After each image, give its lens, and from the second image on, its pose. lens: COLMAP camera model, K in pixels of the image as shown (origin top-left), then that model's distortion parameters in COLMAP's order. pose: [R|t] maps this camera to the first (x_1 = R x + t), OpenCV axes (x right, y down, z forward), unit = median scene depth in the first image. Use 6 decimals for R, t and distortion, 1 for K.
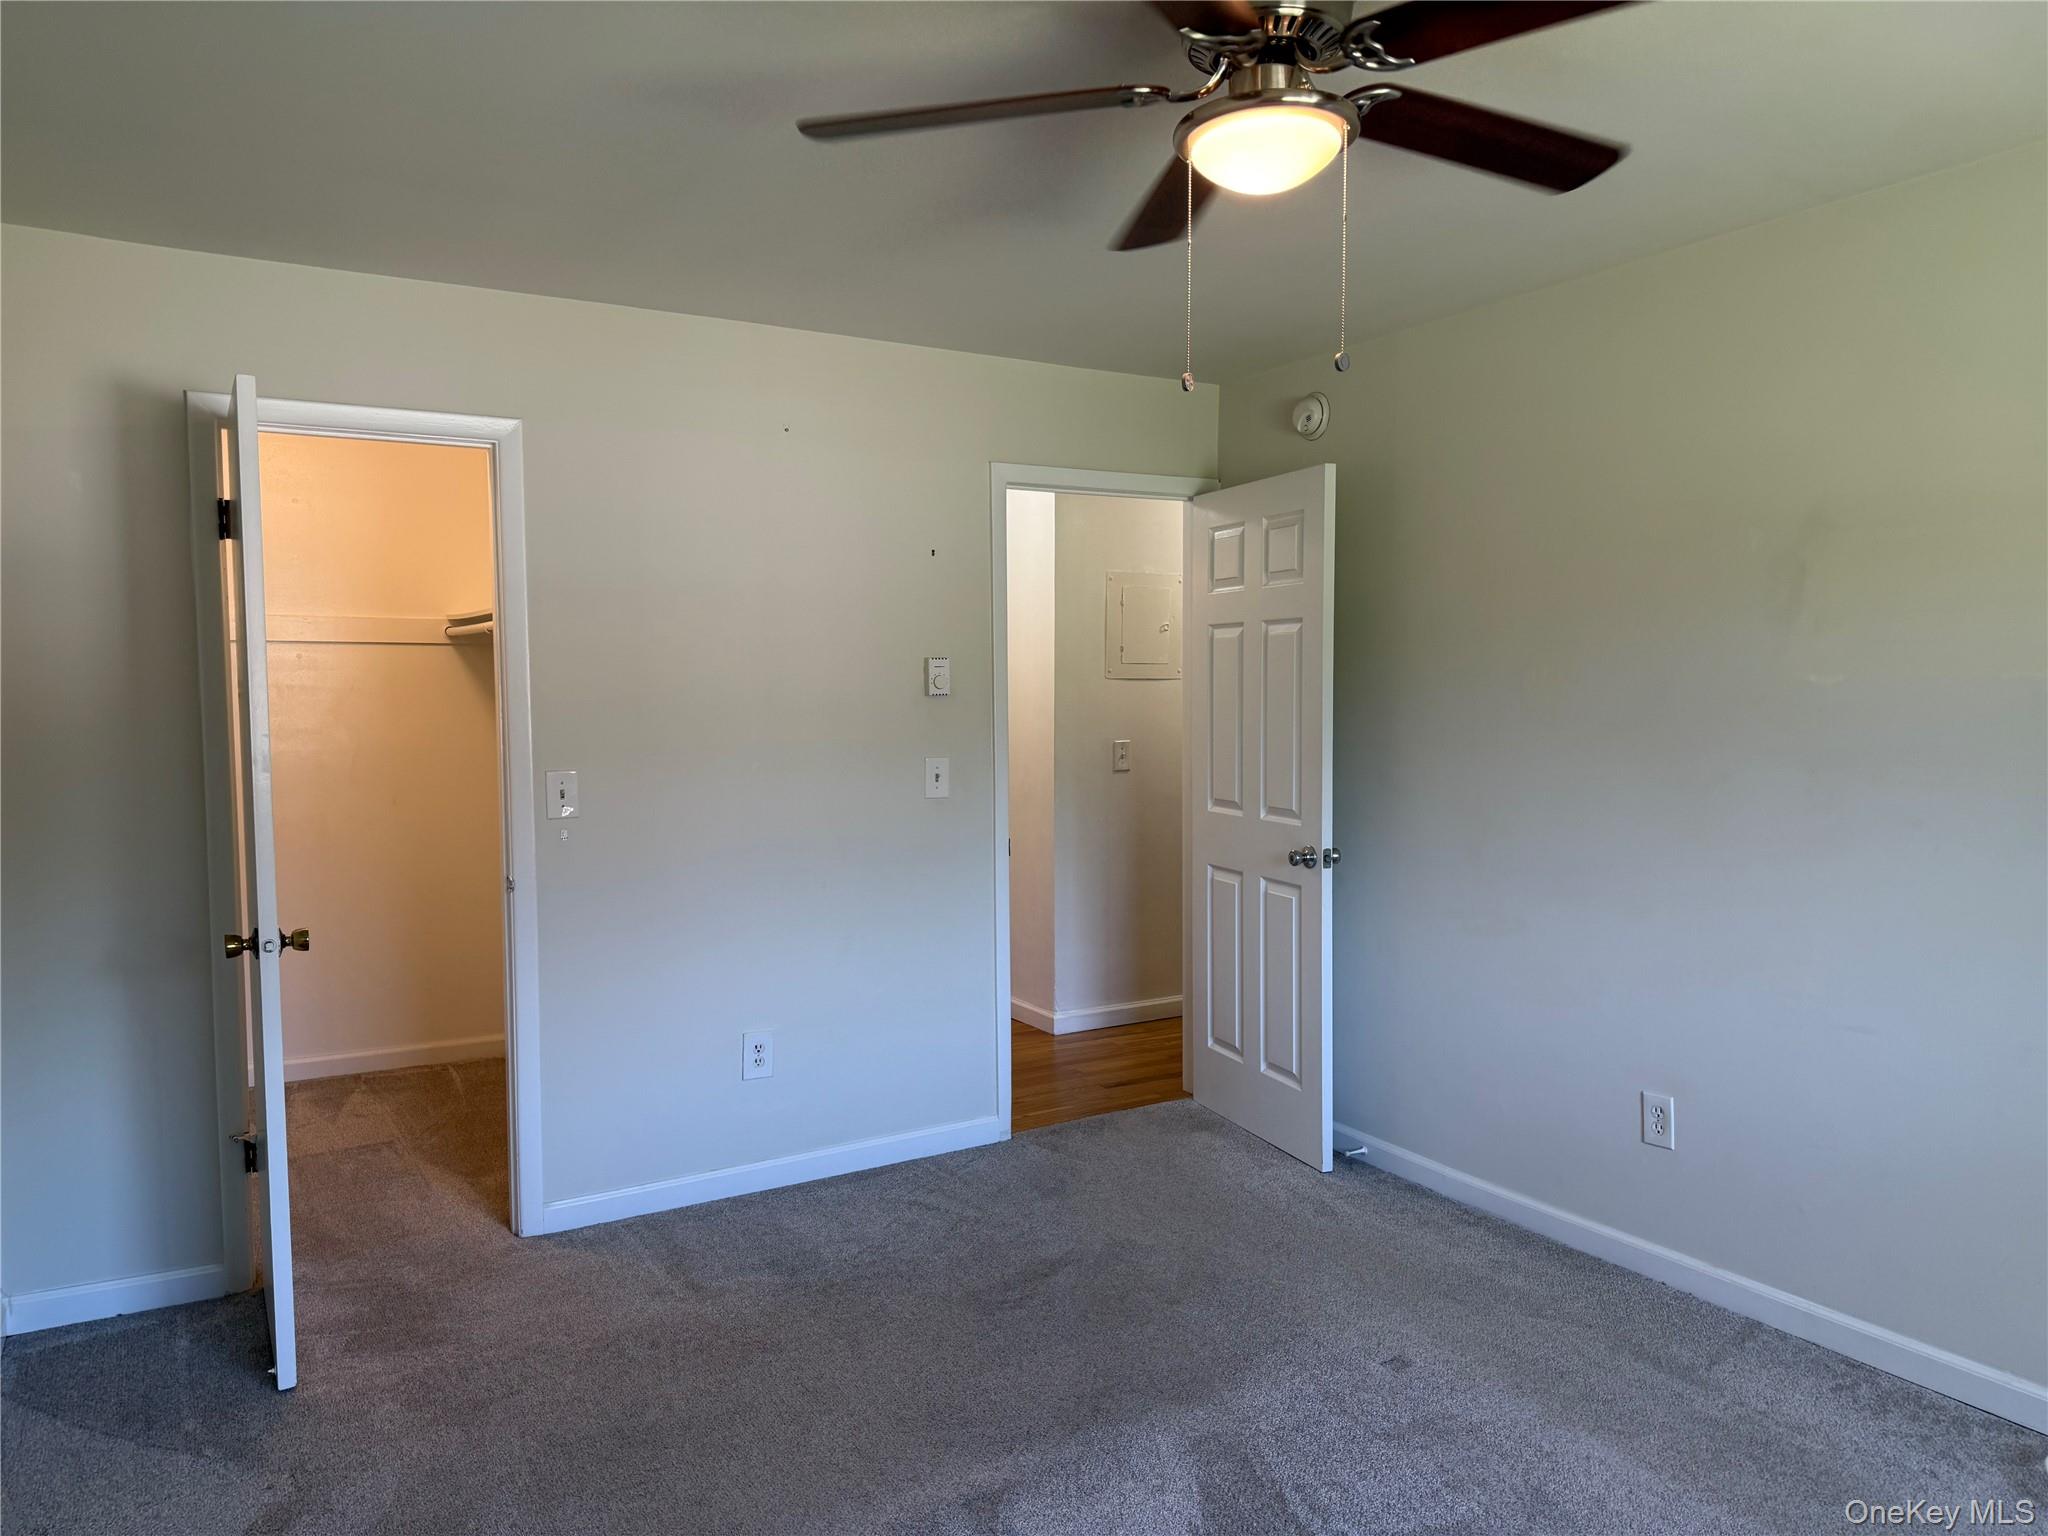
lens RADIAL K [[1450.0, 0, 1024.0], [0, 1450.0, 768.0], [0, 0, 1]] dist [0.120036, -0.179858]
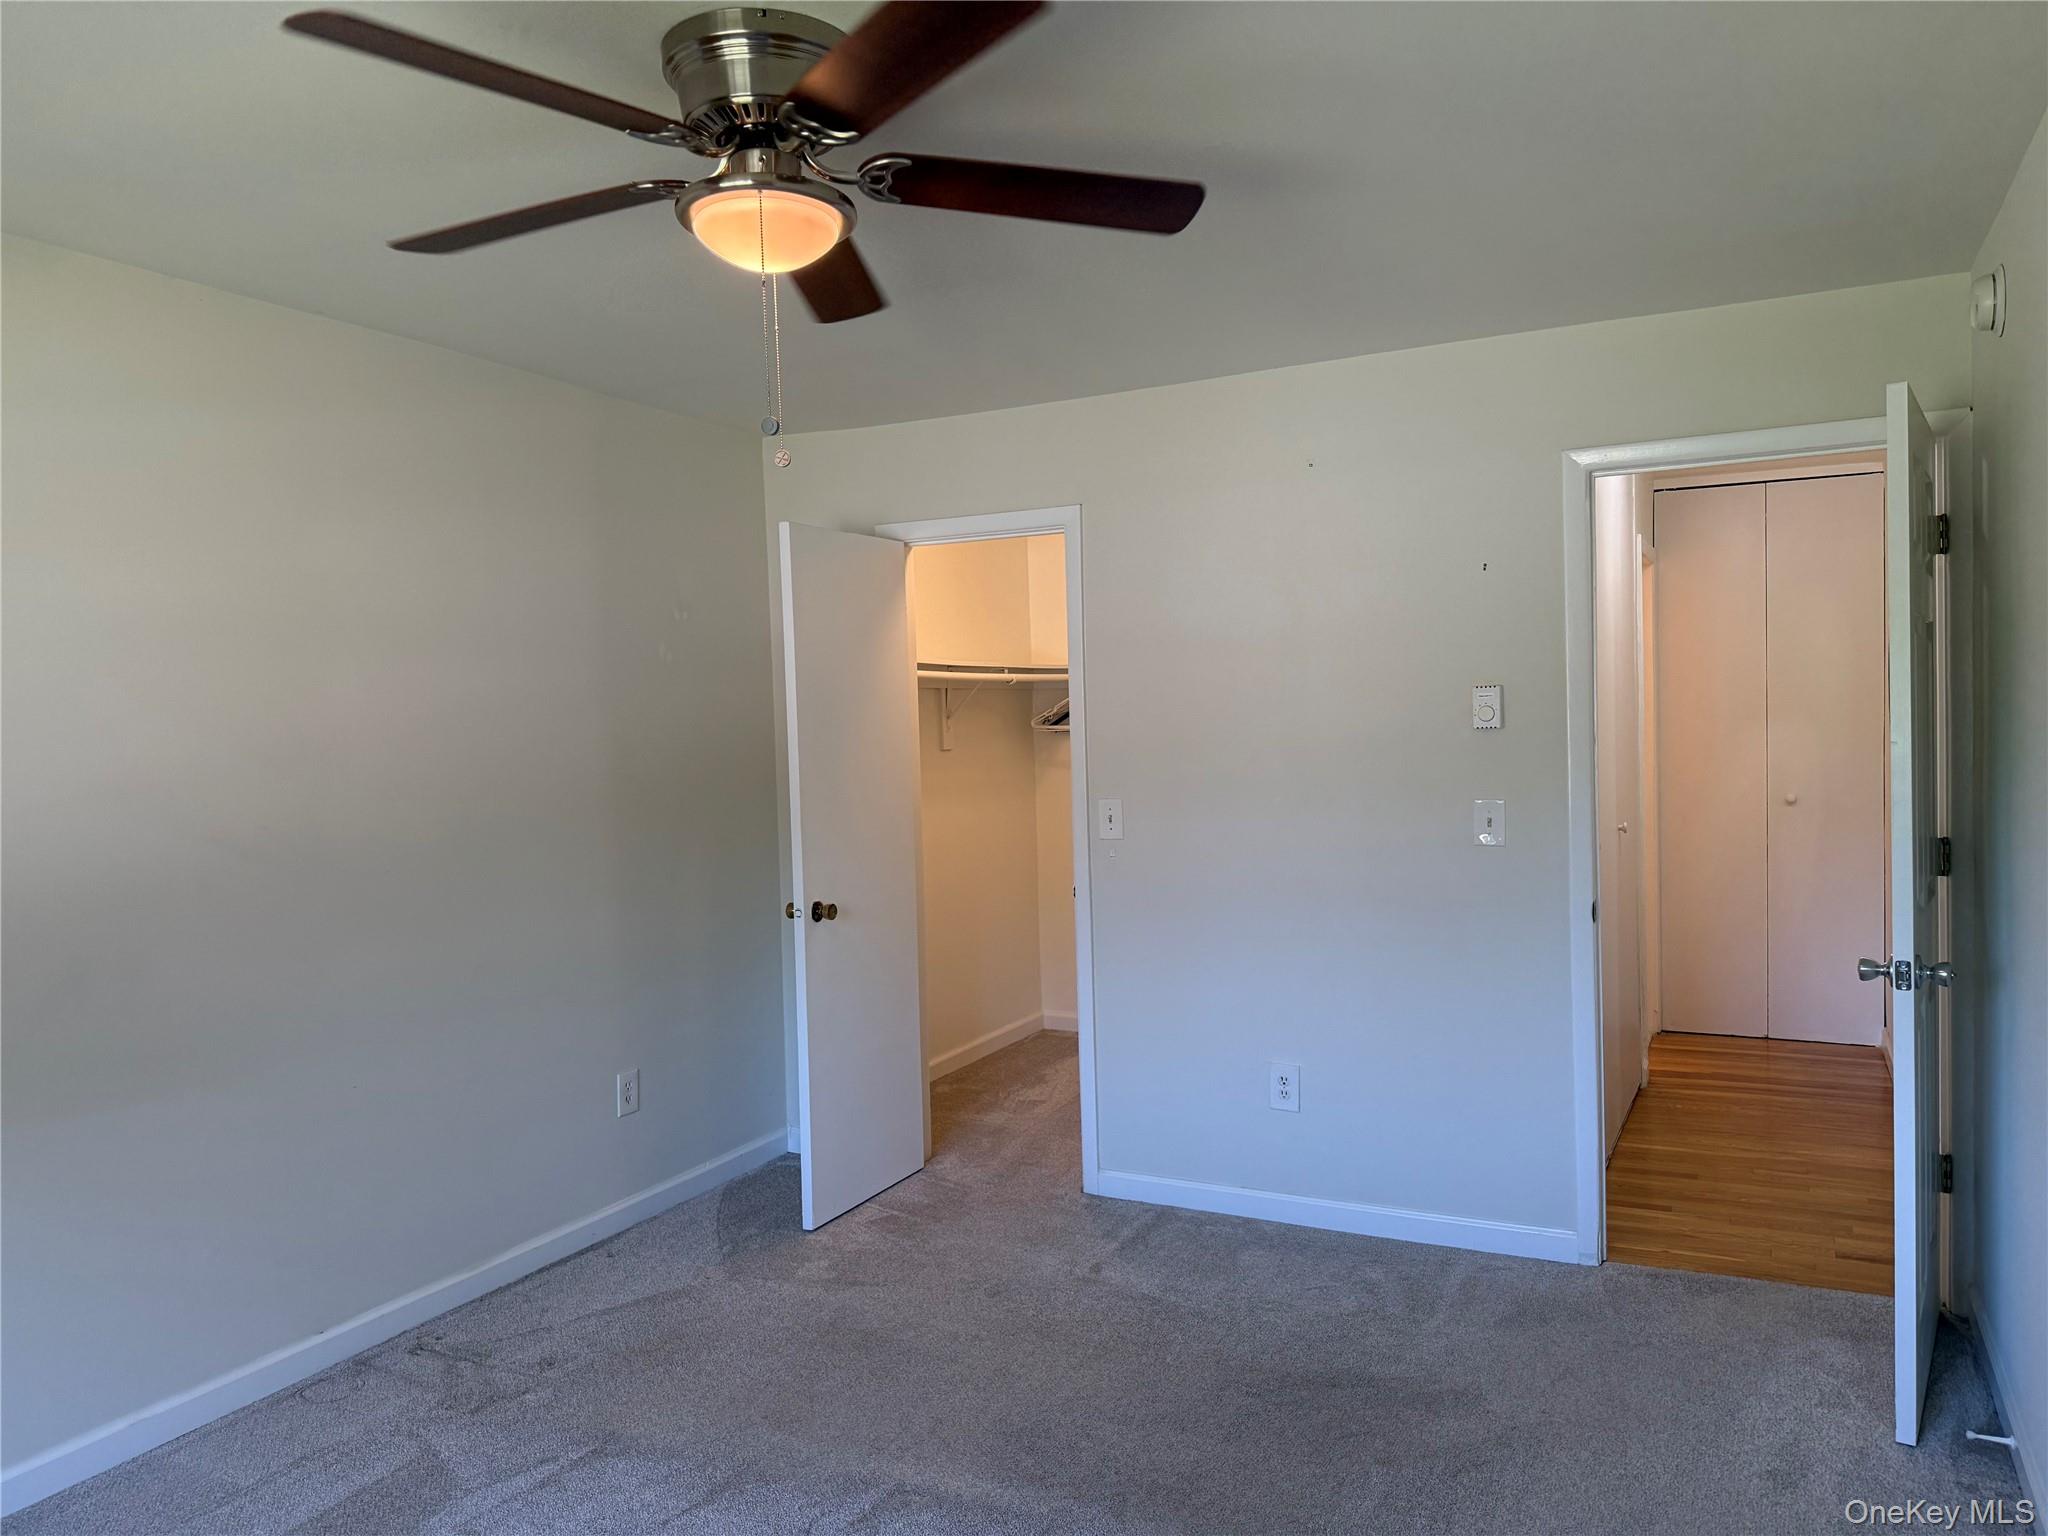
lens RADIAL K [[1453.4, 0, 1025.9], [0, 1453.4, 758.1], [0, 0, 1]] dist [0.088244, -0.108788]
pose [[0.529595, 0.011303, -0.848175, 0.604743], [-0.026966, 0.999630, -0.003515, -0.023862], [0.847822, 0.024733, 0.529704, 0.321634]]
